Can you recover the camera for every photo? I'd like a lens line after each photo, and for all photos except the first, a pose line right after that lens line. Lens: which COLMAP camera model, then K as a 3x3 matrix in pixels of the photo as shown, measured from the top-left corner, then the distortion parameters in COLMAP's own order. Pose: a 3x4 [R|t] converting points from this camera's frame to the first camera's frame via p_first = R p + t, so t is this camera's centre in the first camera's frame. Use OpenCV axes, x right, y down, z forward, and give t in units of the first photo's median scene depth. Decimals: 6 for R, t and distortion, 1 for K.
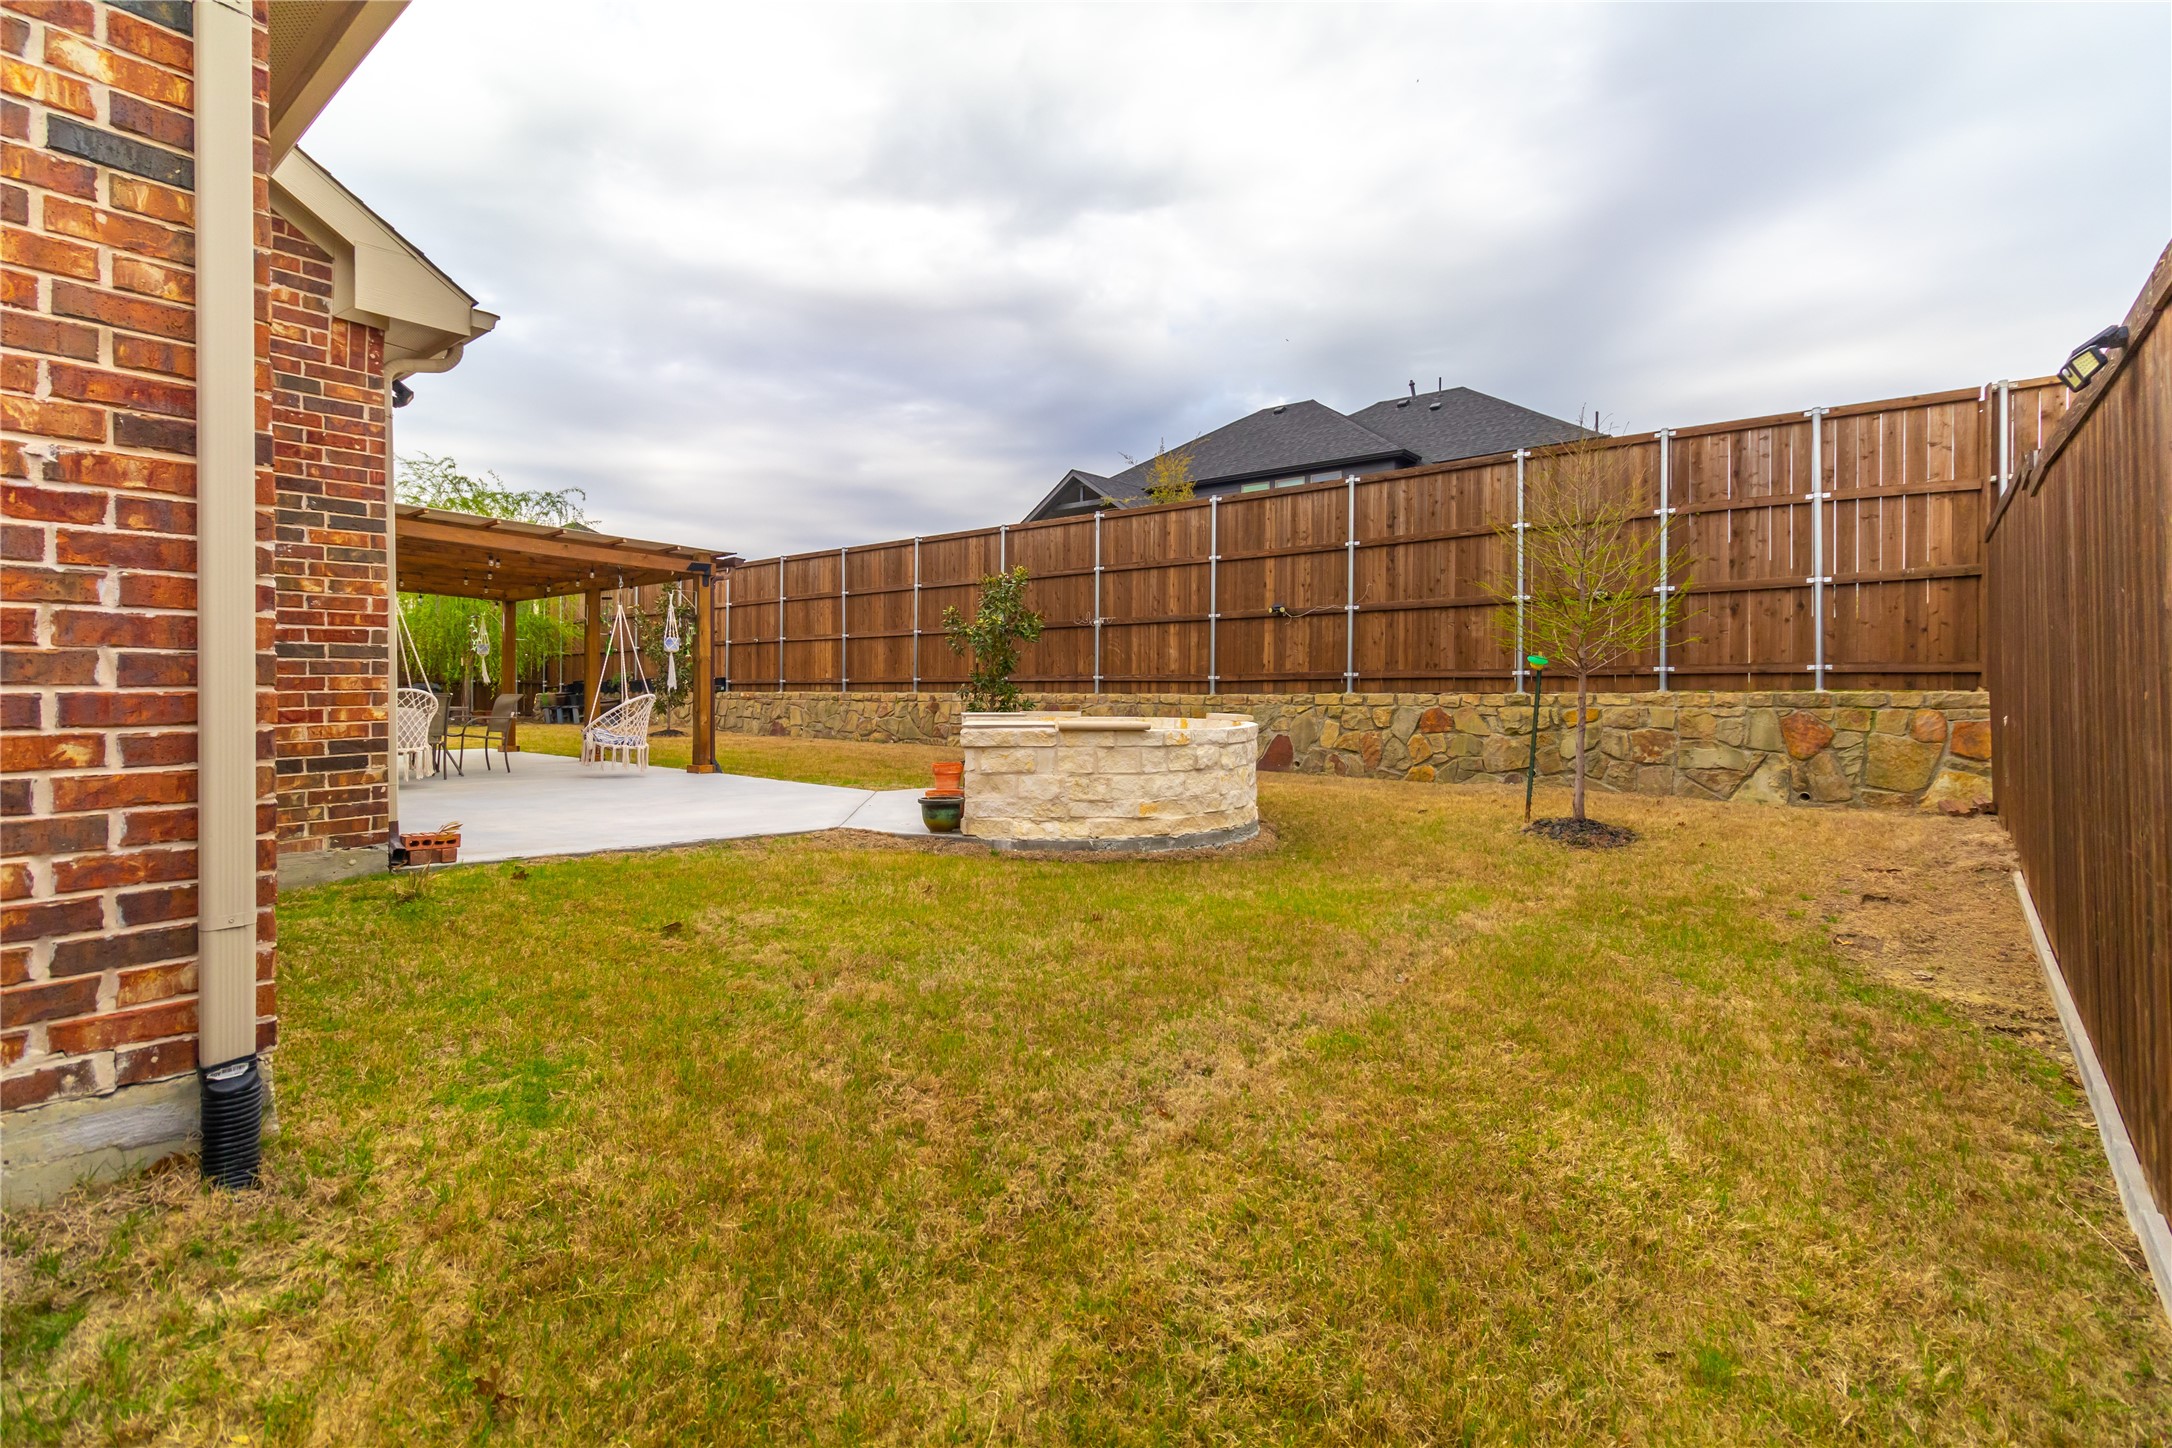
lens RADIAL K [[999.6, 0, 1078.4], [0, 999.6, 703.2], [0, 0, 1]] dist [0.002135, 0.000626]
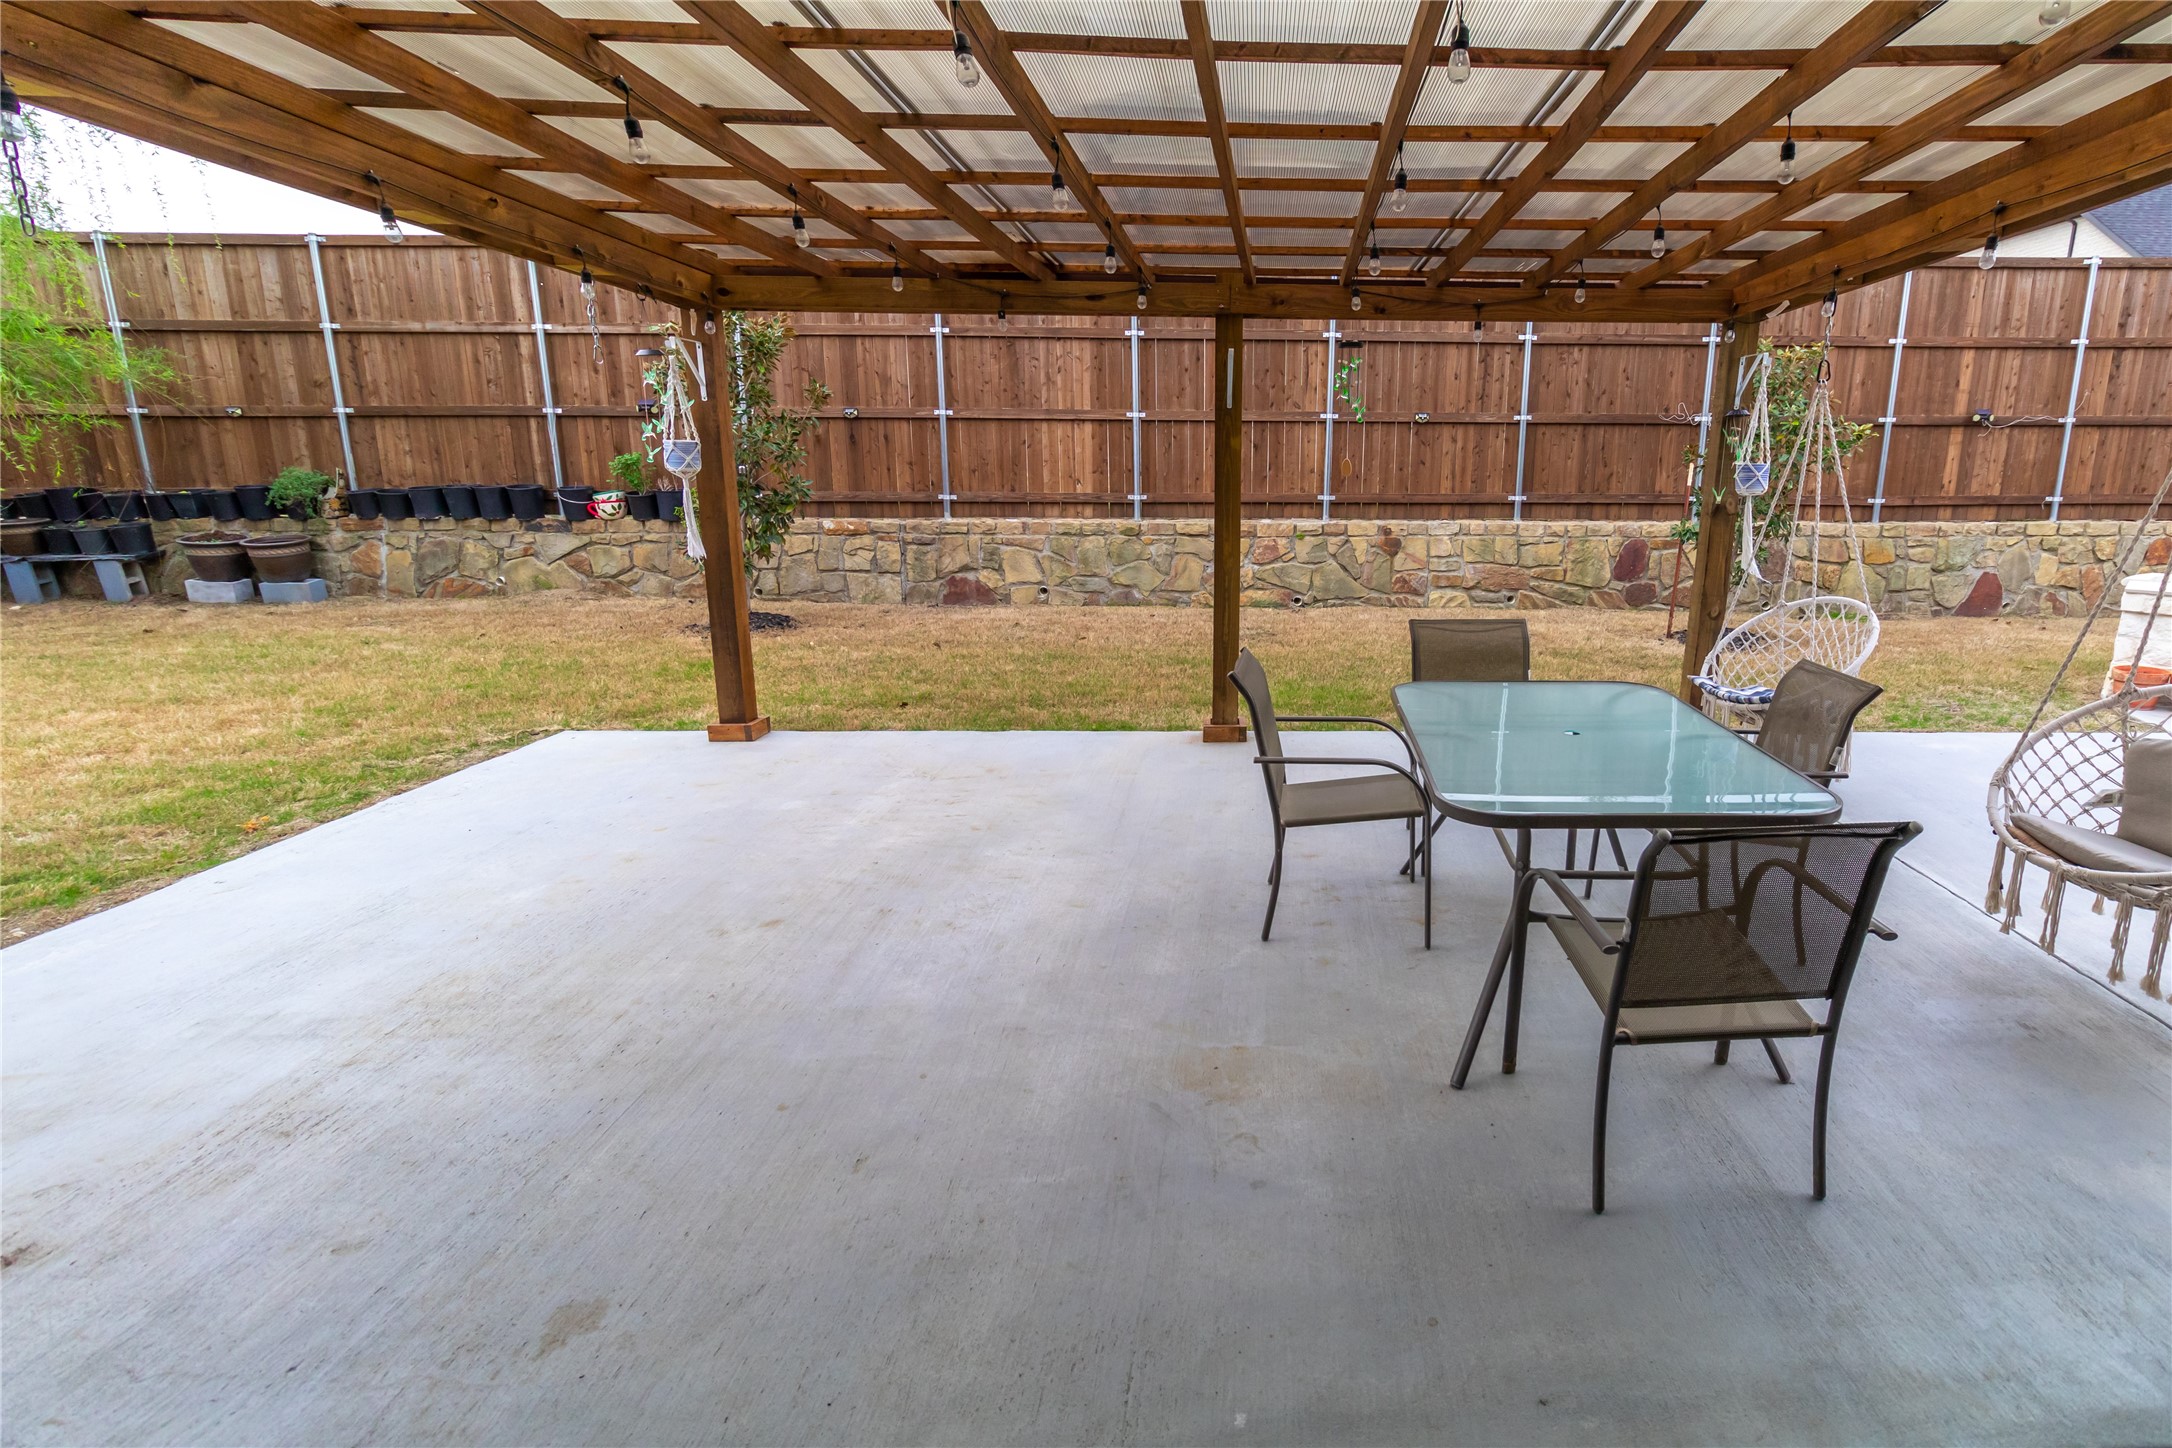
lens RADIAL K [[999.6, 0, 1078.4], [0, 999.6, 703.2], [0, 0, 1]] dist [0.002135, 0.000626]
pose [[0.744648, -0.120596, 0.656472, -0.911749], [0.006168, 0.984743, 0.173904, -0.010525], [-0.667429, -0.125449, 0.734031, 0.866653]]
